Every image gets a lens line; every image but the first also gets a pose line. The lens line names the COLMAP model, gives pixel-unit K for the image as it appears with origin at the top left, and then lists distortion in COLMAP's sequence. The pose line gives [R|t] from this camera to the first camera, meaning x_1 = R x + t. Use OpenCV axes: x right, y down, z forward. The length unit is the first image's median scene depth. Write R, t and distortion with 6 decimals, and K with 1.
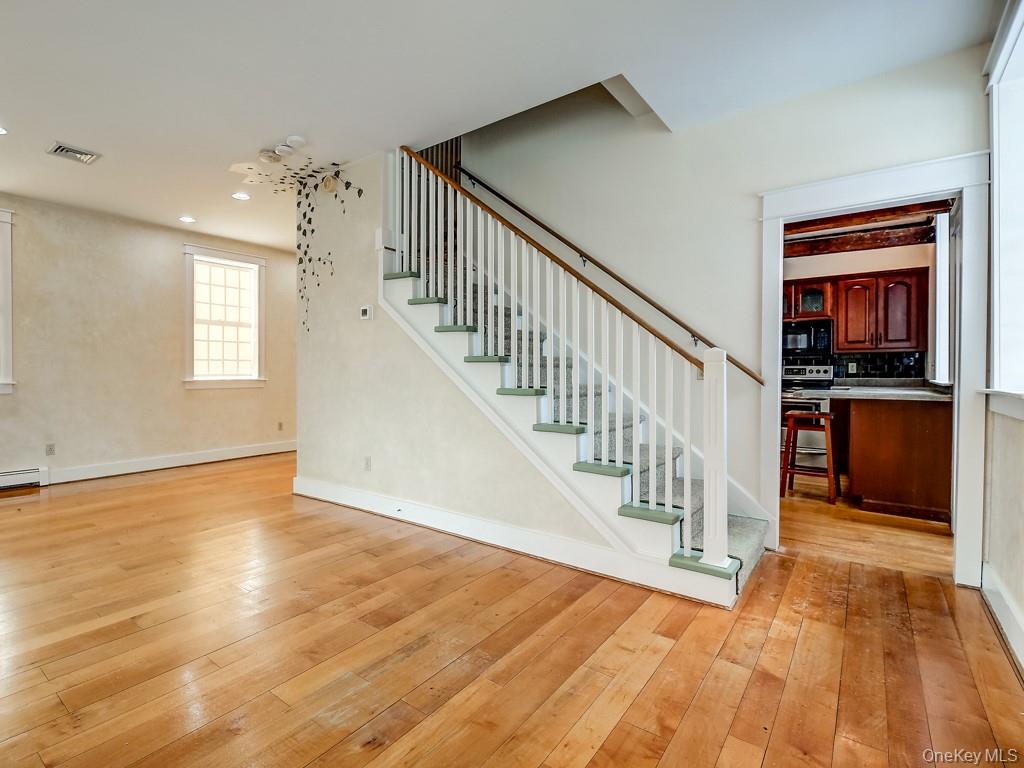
lens RADIAL K [[506.1, 0, 510.6], [0, 506.1, 381.7], [0, 0, 1]] dist [-0.003873, -0.000975]
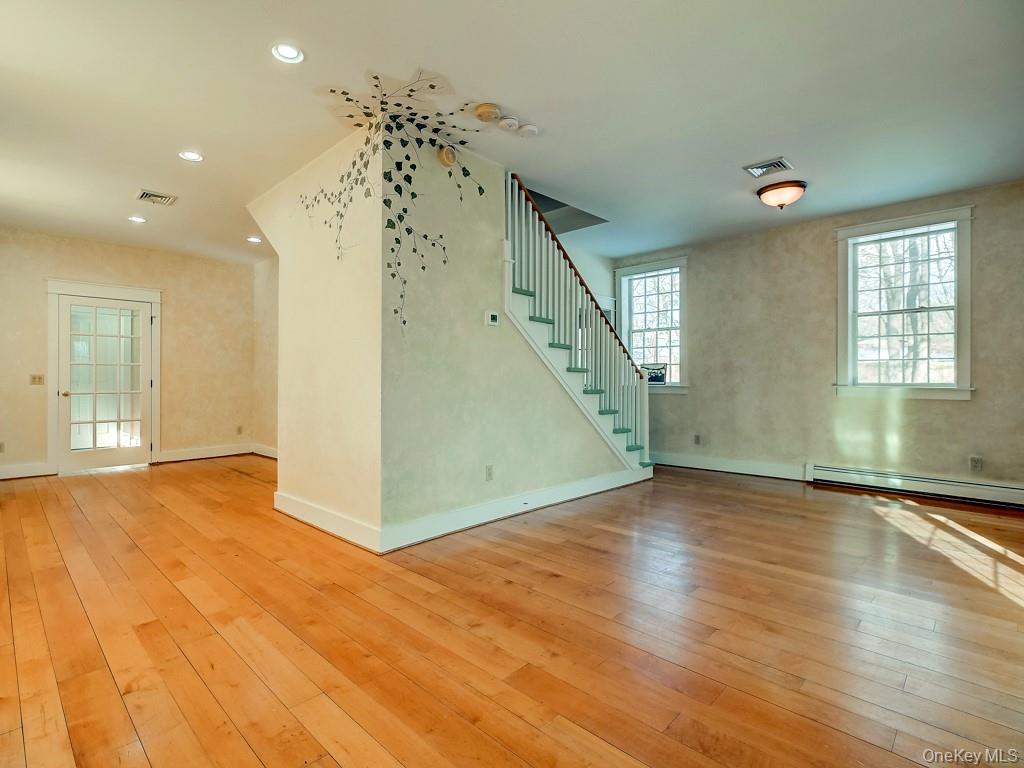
lens RADIAL K [[506.1, 0, 477.2], [0, 506.1, 374.2], [0, 0, 1]] dist [-0.003873, -0.000975]
pose [[0.154990, 0.002511, 0.987913, -1.127078], [0.012813, 0.999908, -0.004552, -0.021299], [-0.987833, 0.013364, 0.154944, 0.784781]]
